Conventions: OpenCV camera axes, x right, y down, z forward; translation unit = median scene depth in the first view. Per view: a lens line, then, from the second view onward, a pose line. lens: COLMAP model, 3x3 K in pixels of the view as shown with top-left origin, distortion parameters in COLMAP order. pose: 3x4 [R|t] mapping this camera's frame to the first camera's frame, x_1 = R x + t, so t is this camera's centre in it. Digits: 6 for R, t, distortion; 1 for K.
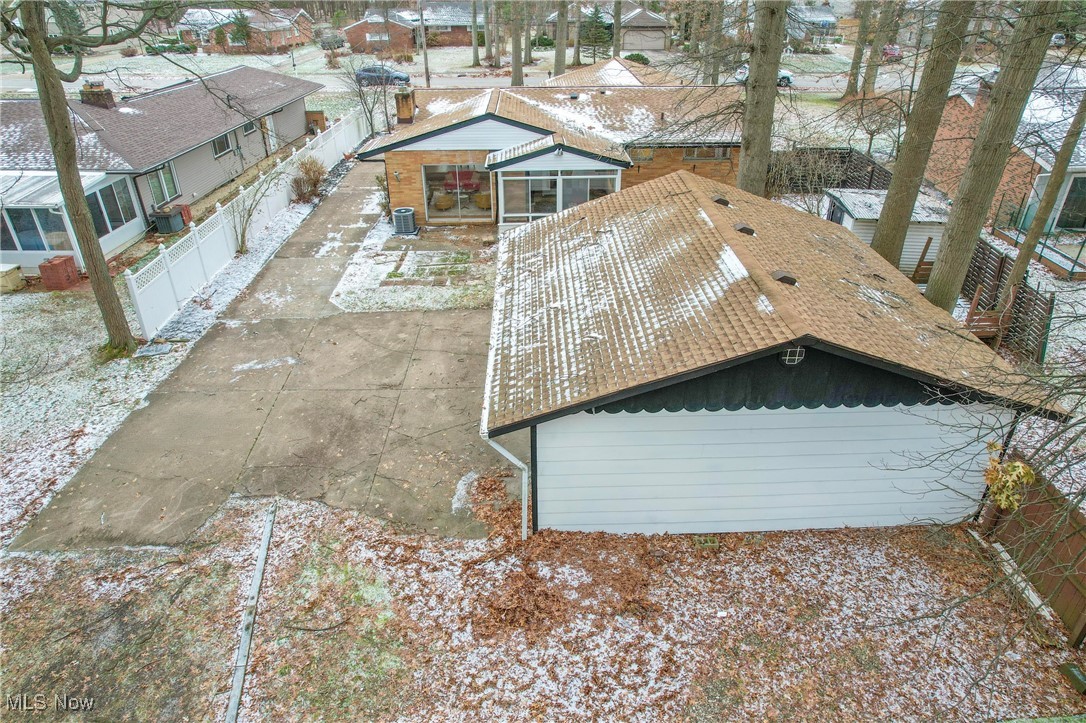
lens RADIAL K [[680.8, 0, 550.2], [0, 680.8, 365.7], [0, 0, 1]] dist [-0.030513, 0.004166]
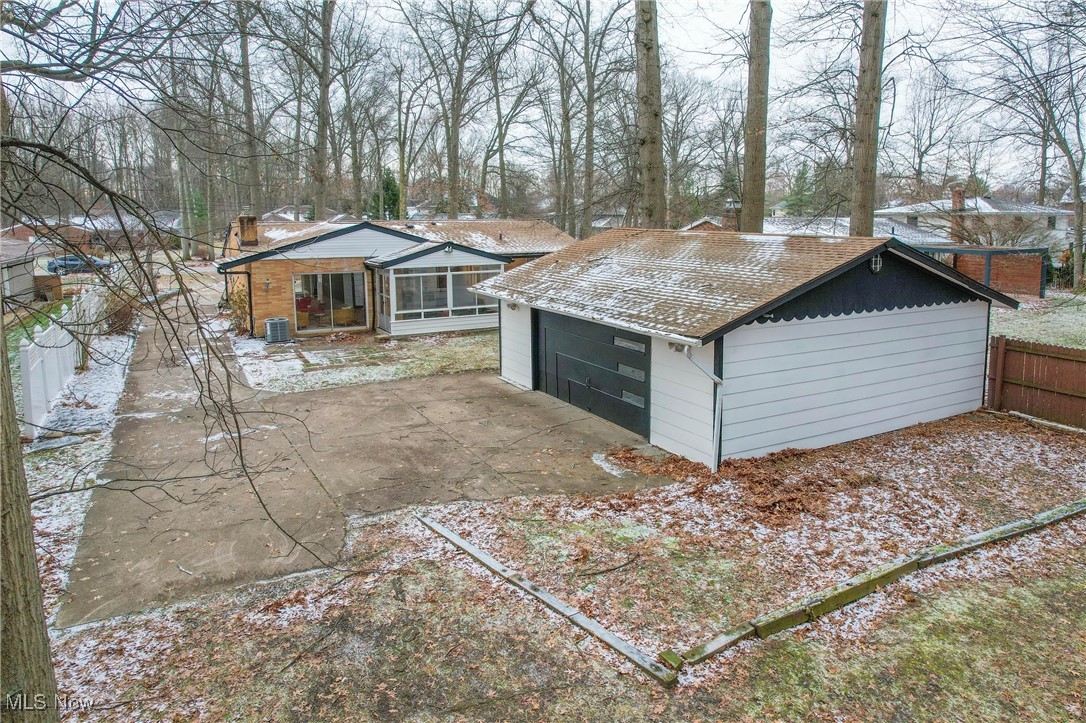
lens RADIAL K [[680.8, 0, 551.9], [0, 680.8, 349.8], [0, 0, 1]] dist [-0.030513, 0.004166]
pose [[0.888194, -0.074918, 0.453320, -0.684379], [0.219111, 0.936269, -0.274574, 0.313298], [-0.403859, 0.343202, 0.848004, 0.213464]]
